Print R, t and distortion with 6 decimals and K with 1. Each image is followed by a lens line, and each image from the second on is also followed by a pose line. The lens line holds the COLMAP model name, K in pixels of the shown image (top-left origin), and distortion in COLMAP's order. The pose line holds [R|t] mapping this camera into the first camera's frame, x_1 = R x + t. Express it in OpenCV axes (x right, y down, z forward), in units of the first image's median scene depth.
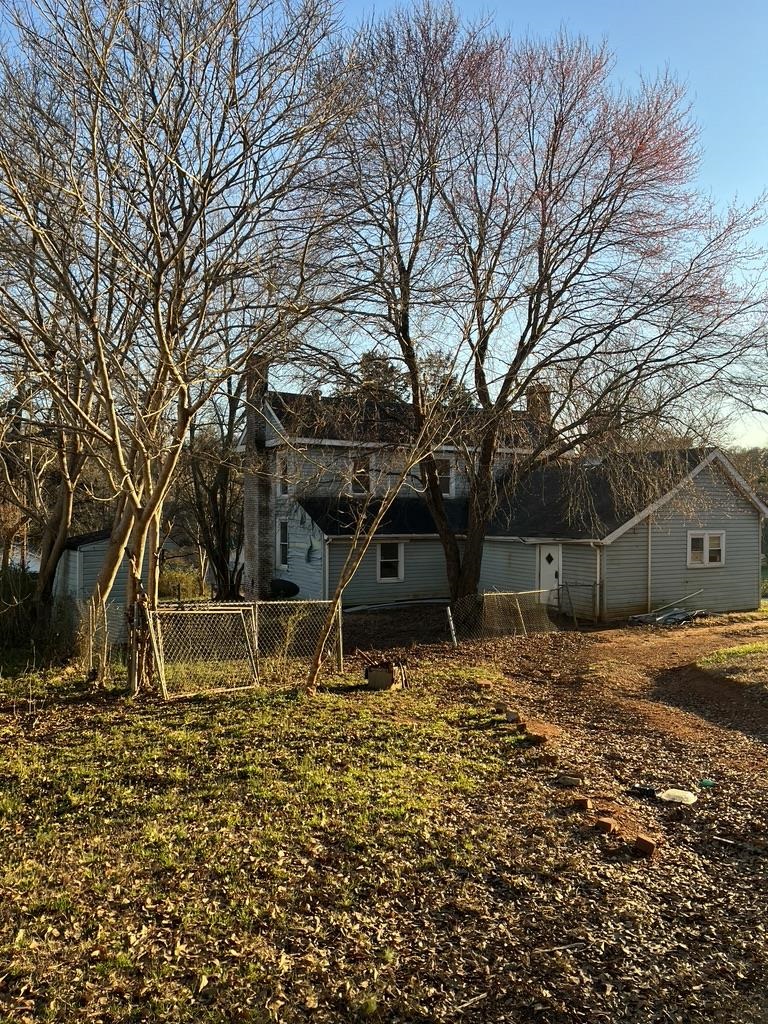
lens RADIAL K [[763.0, 0, 384.0], [0, 763.0, 512.0], [0, 0, 1]] dist [0.056198, -0.074129]
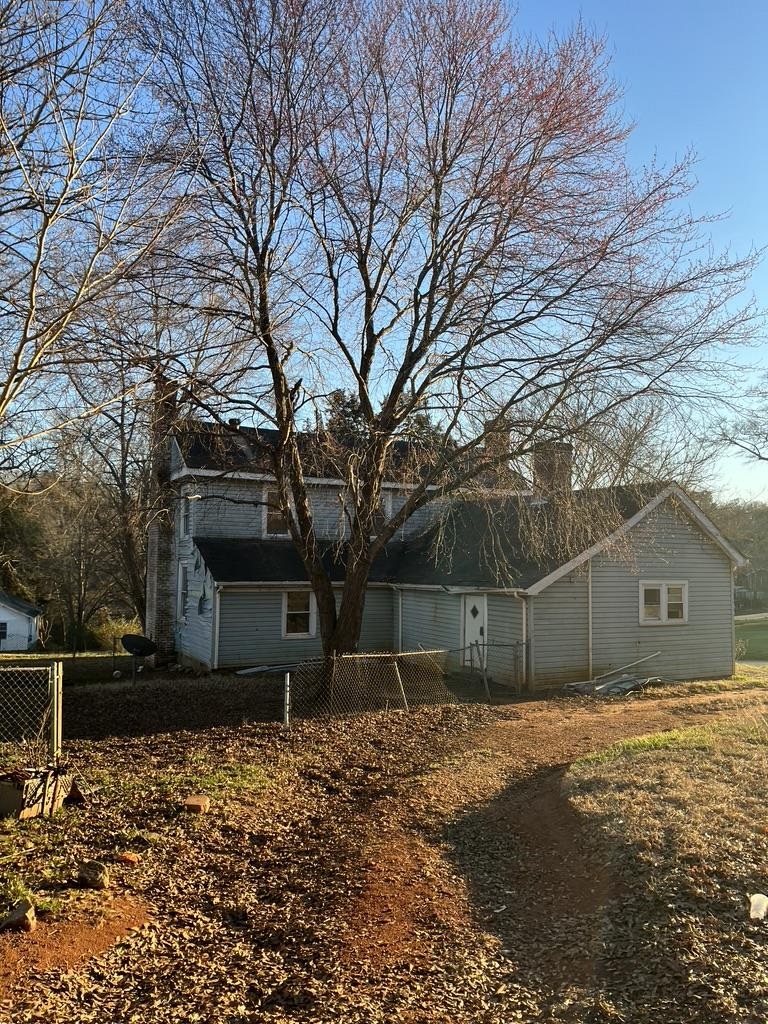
lens RADIAL K [[763.0, 0, 384.0], [0, 763.0, 512.0], [0, 0, 1]] dist [0.056198, -0.074129]
pose [[0.999633, 0.007836, -0.025919, 0.139999], [-0.009613, 0.997559, -0.069164, 0.010812], [0.025314, 0.069388, 0.997269, 0.158287]]
